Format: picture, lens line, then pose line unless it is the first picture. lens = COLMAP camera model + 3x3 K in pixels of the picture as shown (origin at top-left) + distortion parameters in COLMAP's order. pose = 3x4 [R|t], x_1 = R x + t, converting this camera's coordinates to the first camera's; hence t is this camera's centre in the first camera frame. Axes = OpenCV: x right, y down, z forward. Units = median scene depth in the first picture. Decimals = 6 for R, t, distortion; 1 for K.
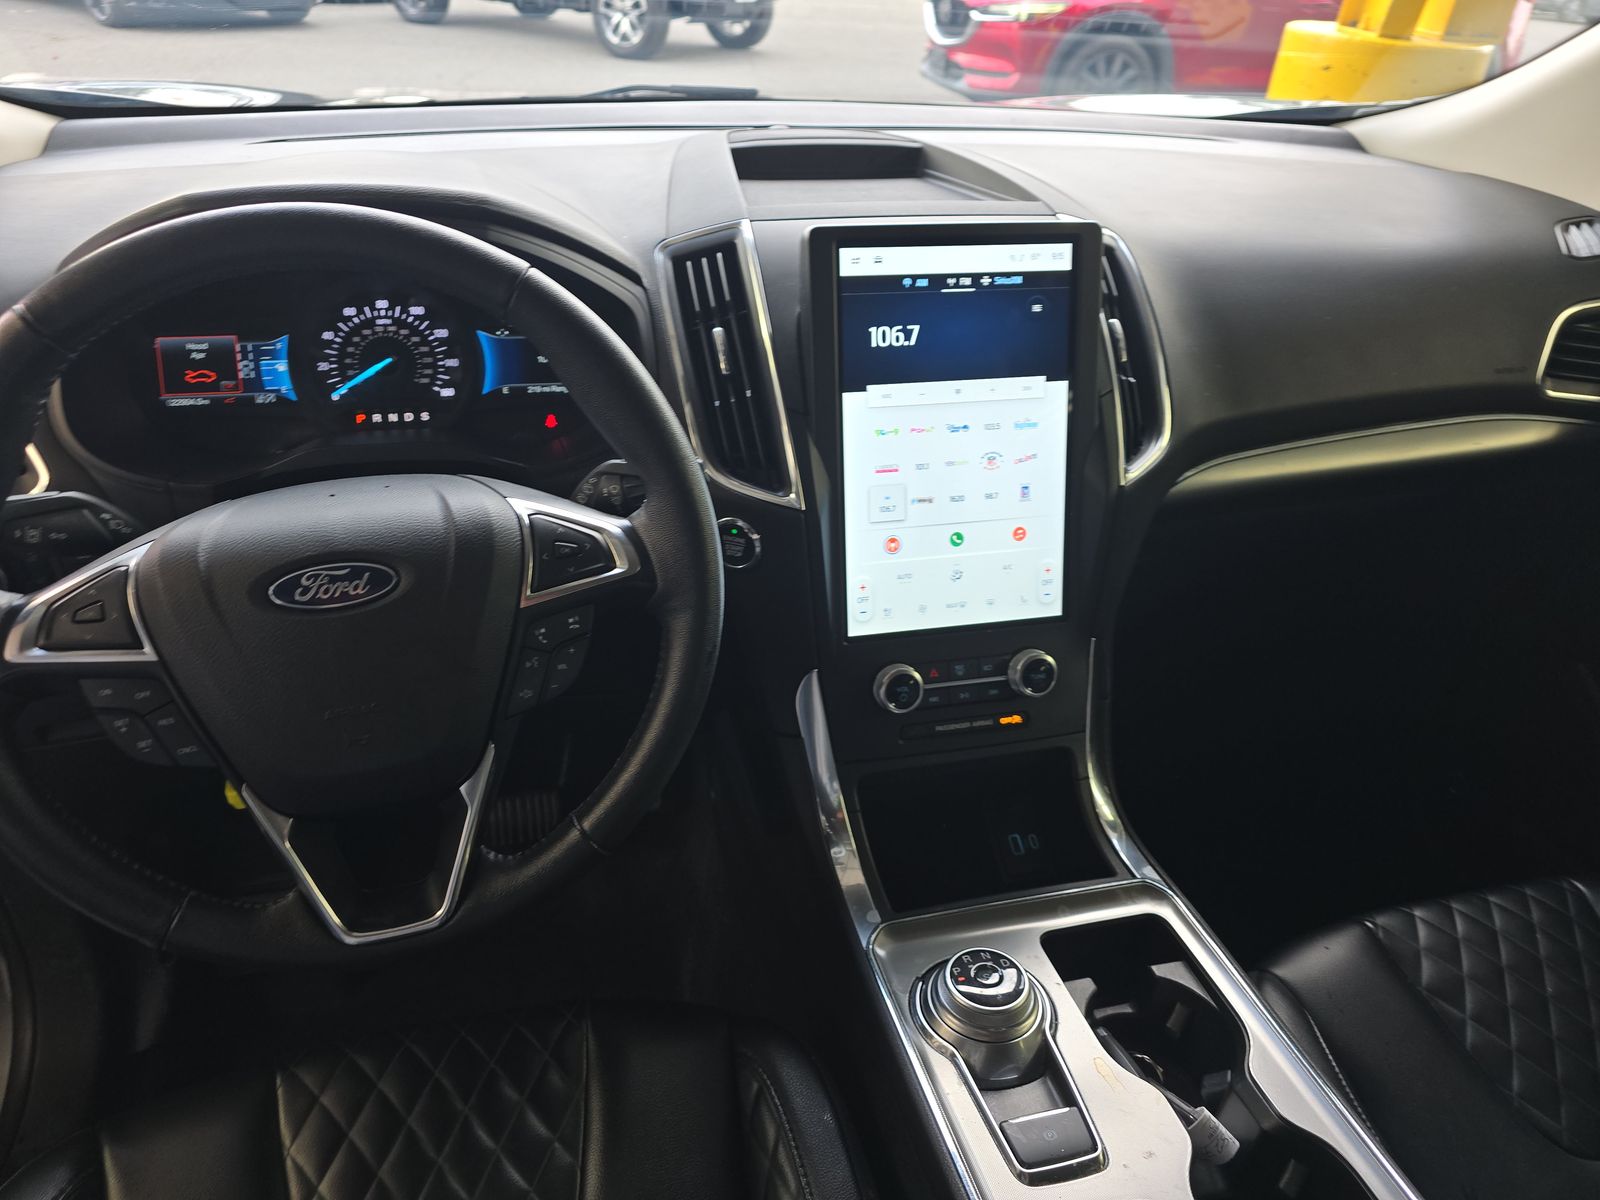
lens RADIAL K [[1099.1, 0, 791.9], [0, 1099.1, 592.4], [0, 0, 1]] dist [0.054314, -0.036753]
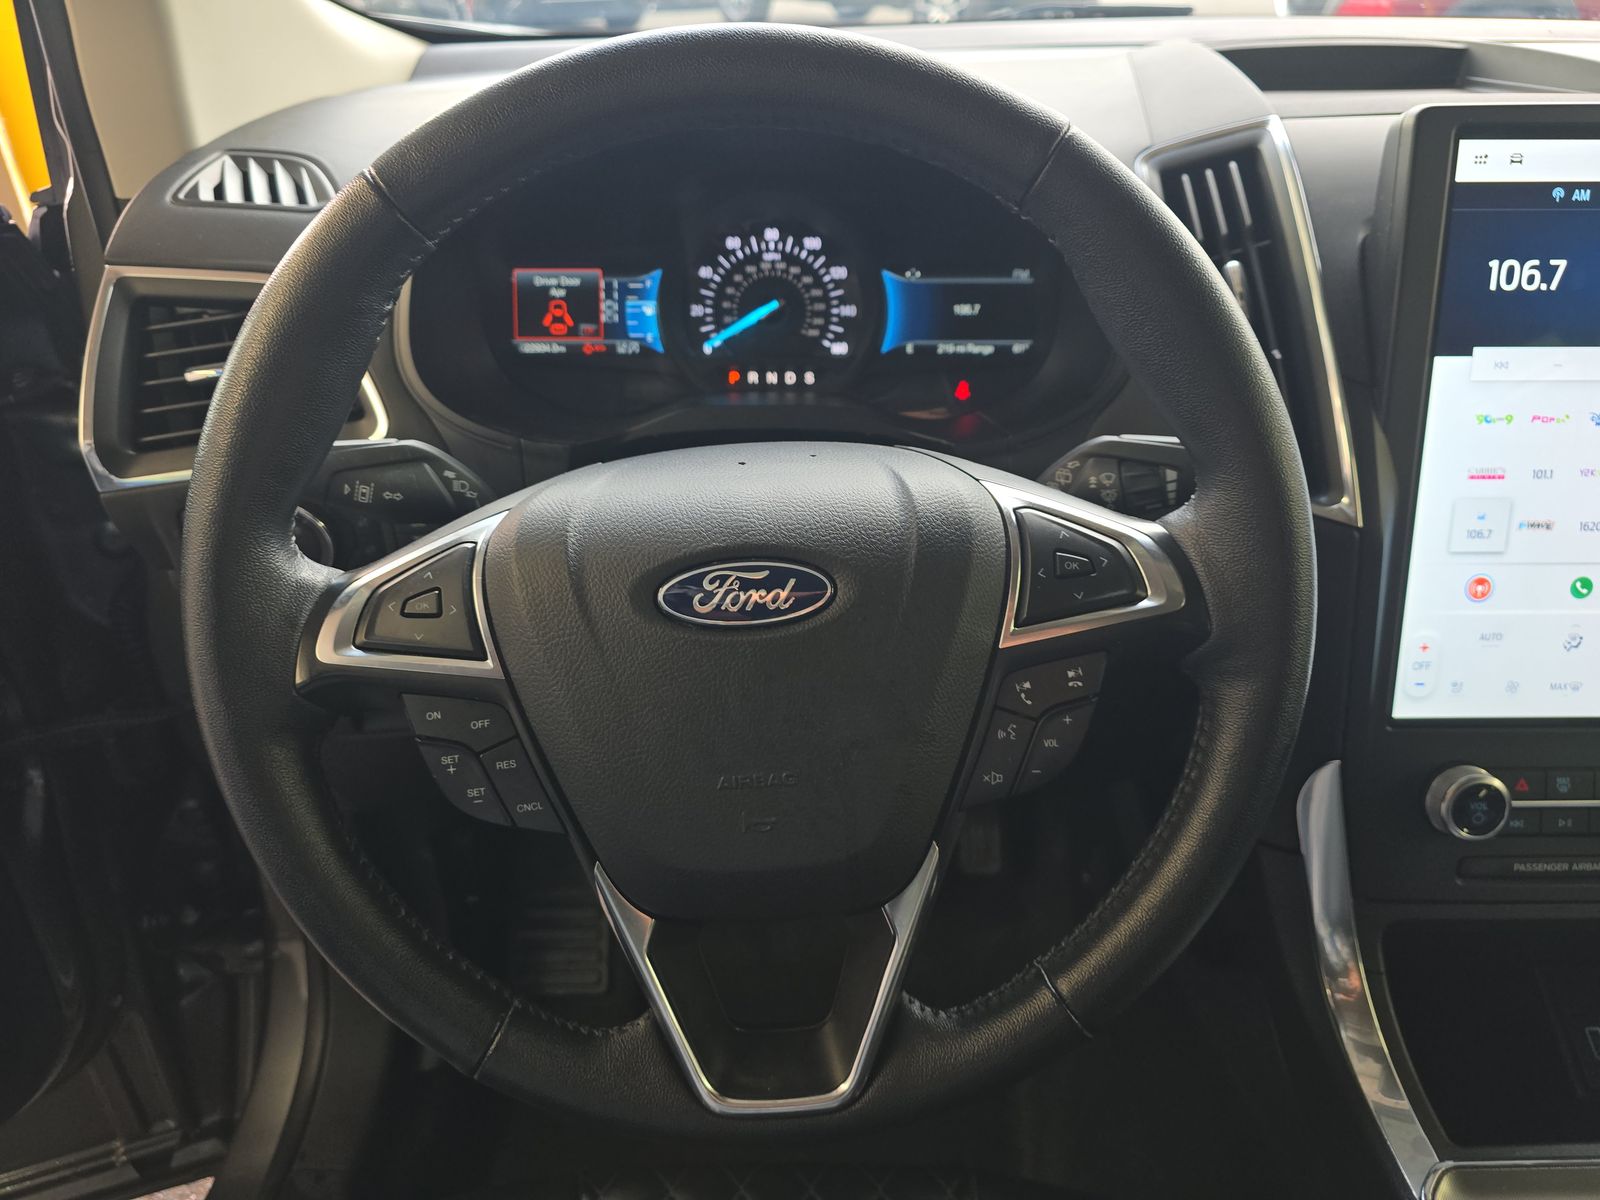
lens RADIAL K [[1099.1, 0, 800.6], [0, 1099.1, 603.6], [0, 0, 1]] dist [0.054314, -0.036753]
pose [[0.971752, 0.085787, -0.219860, -0.156505], [-0.084940, 0.996297, 0.013321, -0.007937], [0.220189, 0.005731, 0.975440, 0.237866]]
